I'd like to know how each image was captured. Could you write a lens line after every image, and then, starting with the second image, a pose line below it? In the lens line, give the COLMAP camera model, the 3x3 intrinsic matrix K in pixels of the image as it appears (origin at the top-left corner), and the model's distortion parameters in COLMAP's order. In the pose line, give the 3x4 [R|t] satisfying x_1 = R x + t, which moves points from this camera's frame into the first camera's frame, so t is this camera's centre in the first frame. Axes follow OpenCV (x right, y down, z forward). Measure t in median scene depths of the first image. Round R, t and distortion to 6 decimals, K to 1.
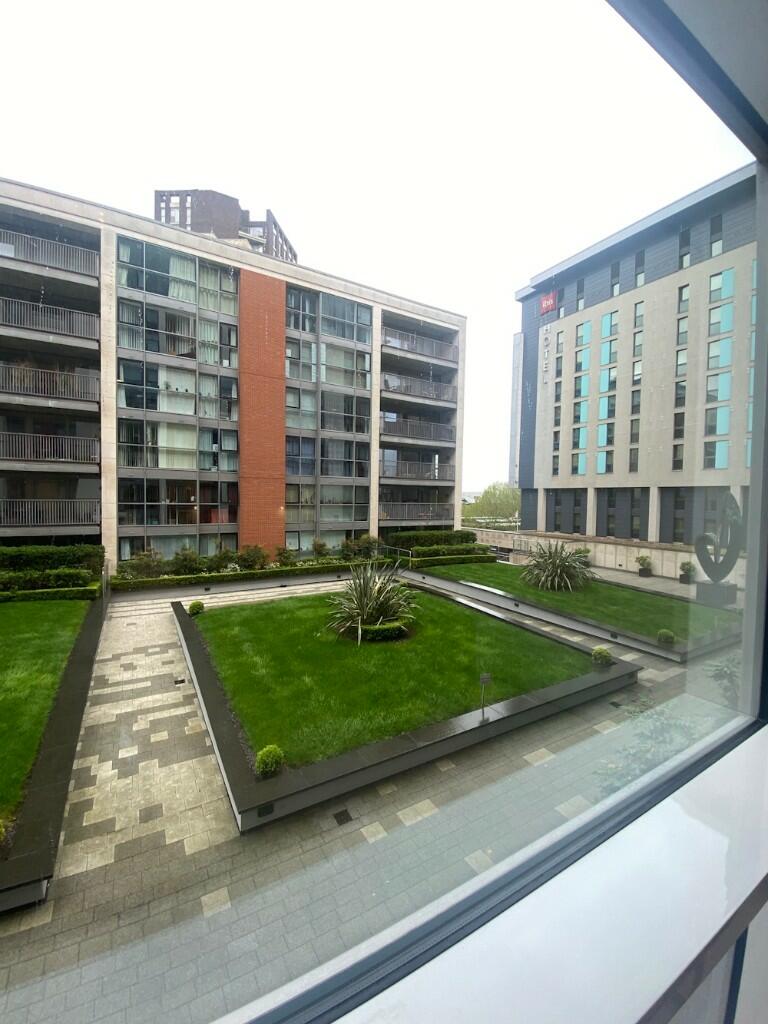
lens RADIAL K [[416.2, 0, 380.5], [0, 416.2, 508.8], [0, 0, 1]] dist [-0.002088, -0.000281]
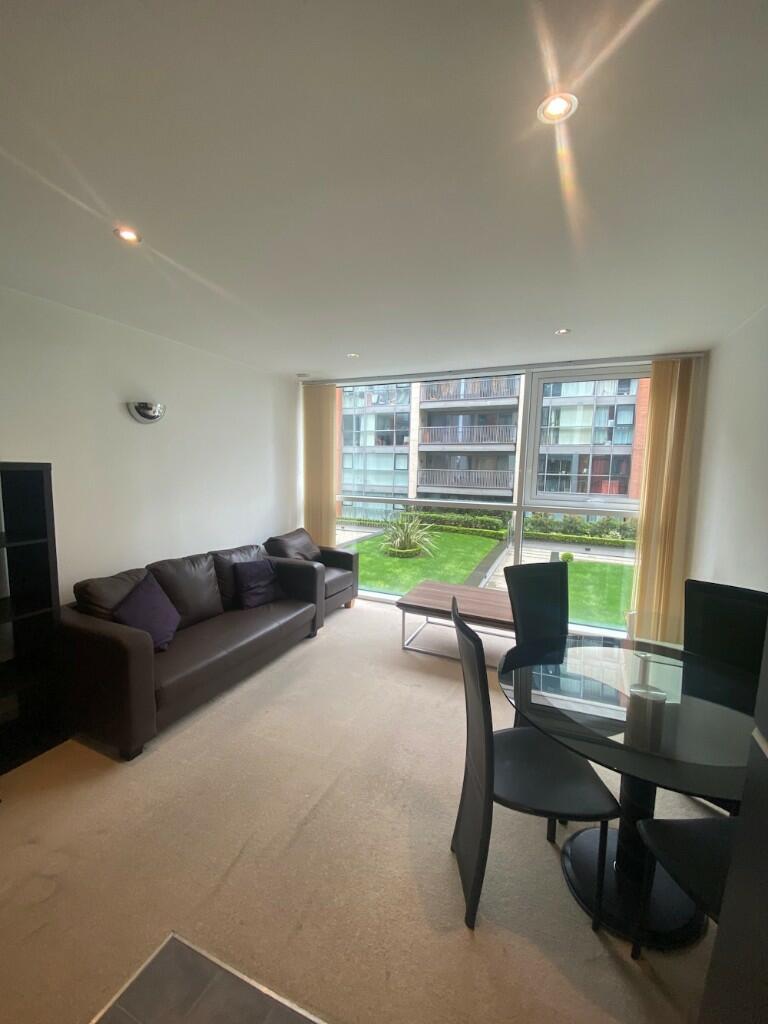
lens RADIAL K [[416.2, 0, 382.4], [0, 416.2, 512.7], [0, 0, 1]] dist [-0.002088, -0.000281]
pose [[0.581960, 0.085976, -0.808660, 0.163532], [-0.030211, 0.995995, 0.084152, 0.011599], [0.812656, -0.024543, 0.582226, -0.120249]]
